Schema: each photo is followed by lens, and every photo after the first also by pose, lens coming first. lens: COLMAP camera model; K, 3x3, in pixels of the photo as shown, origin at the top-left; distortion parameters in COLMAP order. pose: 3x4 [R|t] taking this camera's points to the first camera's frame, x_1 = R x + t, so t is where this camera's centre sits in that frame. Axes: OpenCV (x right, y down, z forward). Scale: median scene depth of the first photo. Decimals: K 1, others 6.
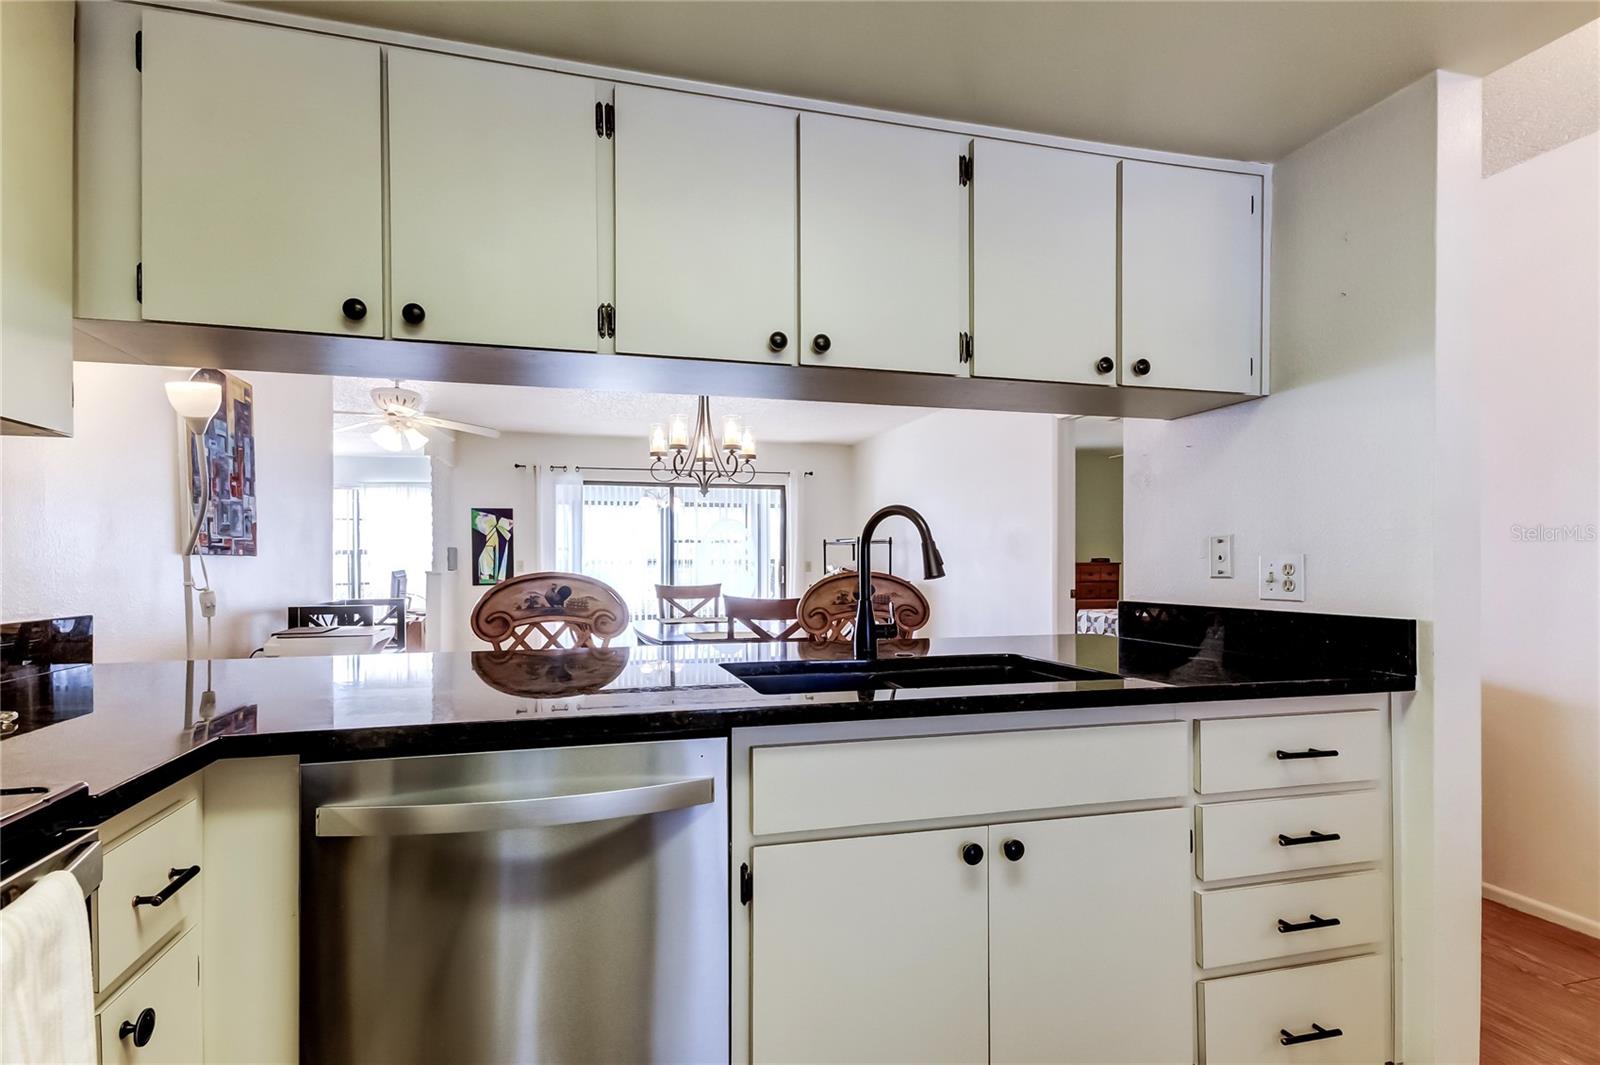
lens RADIAL K [[744.2, 0, 753.4], [0, 744.2, 565.8], [0, 0, 1]] dist [-0.000707, 0.000059]
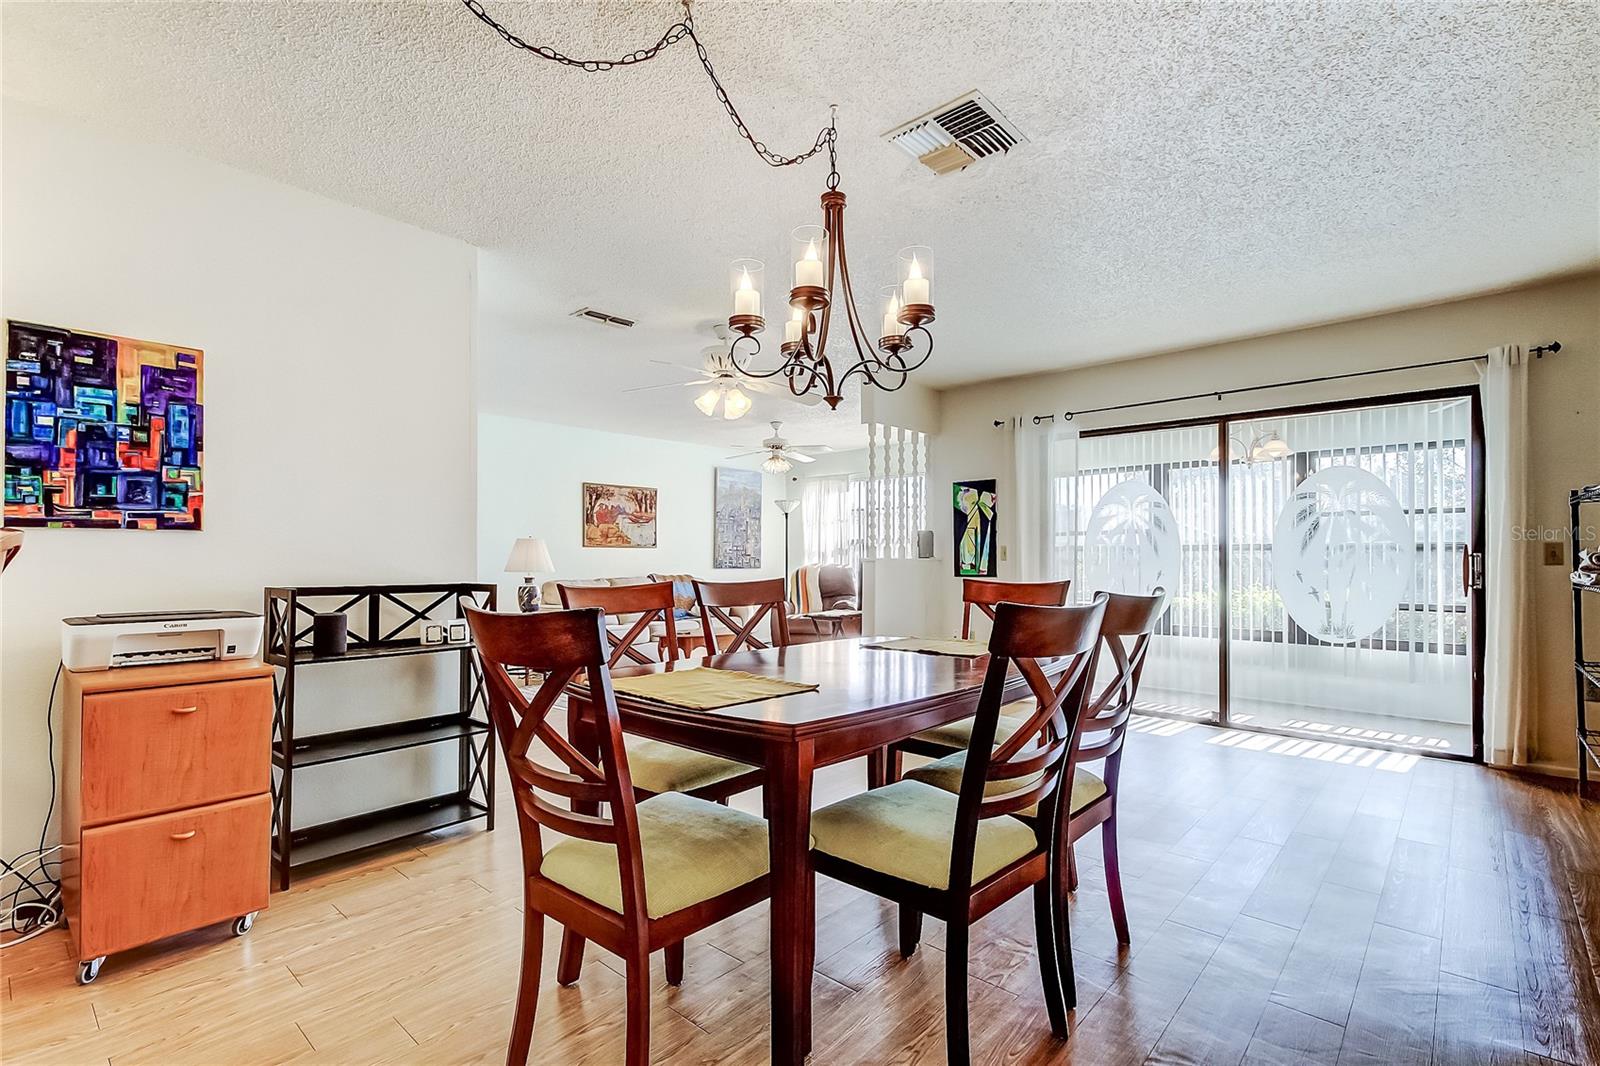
lens RADIAL K [[736.9, 0, 802.9], [0, 736.9, 555.2], [0, 0, 1]] dist [0.001237, 0.000226]
pose [[0.577962, 0.000626, -0.816064, 0.527590], [-0.004927, 0.999984, -0.002723, 0.015875], [0.816049, 0.005595, 0.577956, 1.084698]]
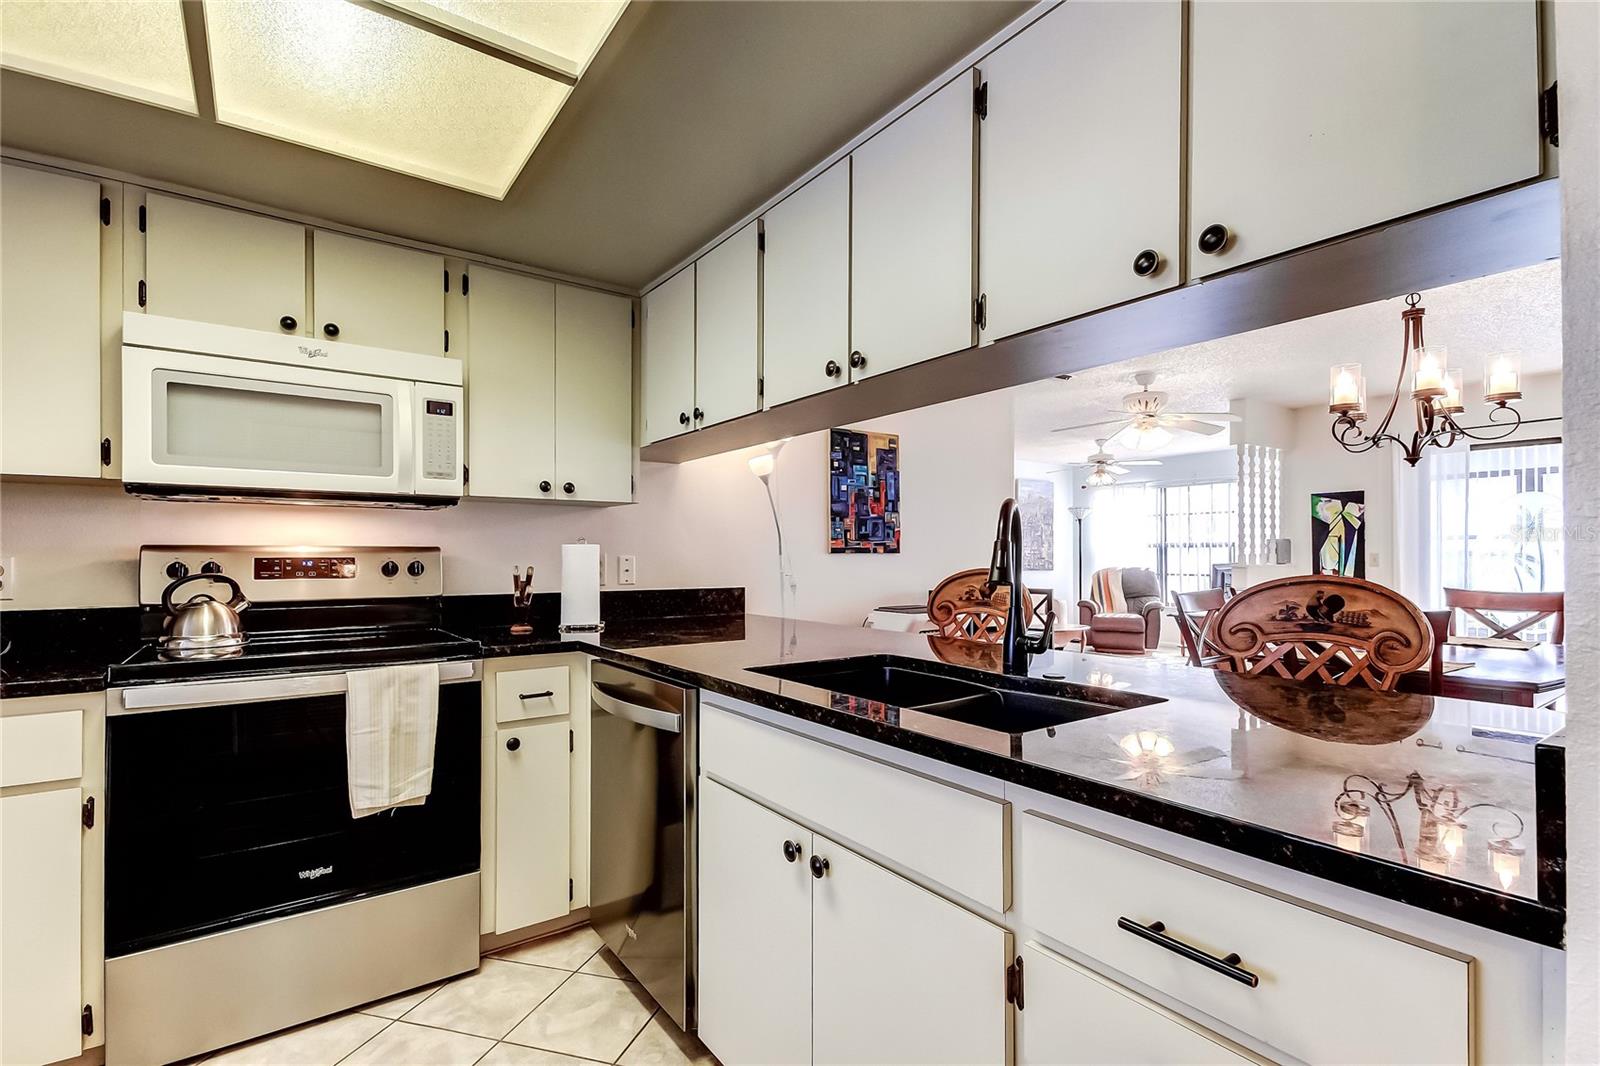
lens RADIAL K [[736.9, 0, 802.9], [0, 736.9, 555.2], [0, 0, 1]] dist [0.001237, 0.000226]
pose [[0.374189, 0.001170, -0.927352, 0.581706], [-0.001993, 0.999998, 0.000458, -0.010280], [0.927350, 0.001677, 0.374191, 0.295512]]
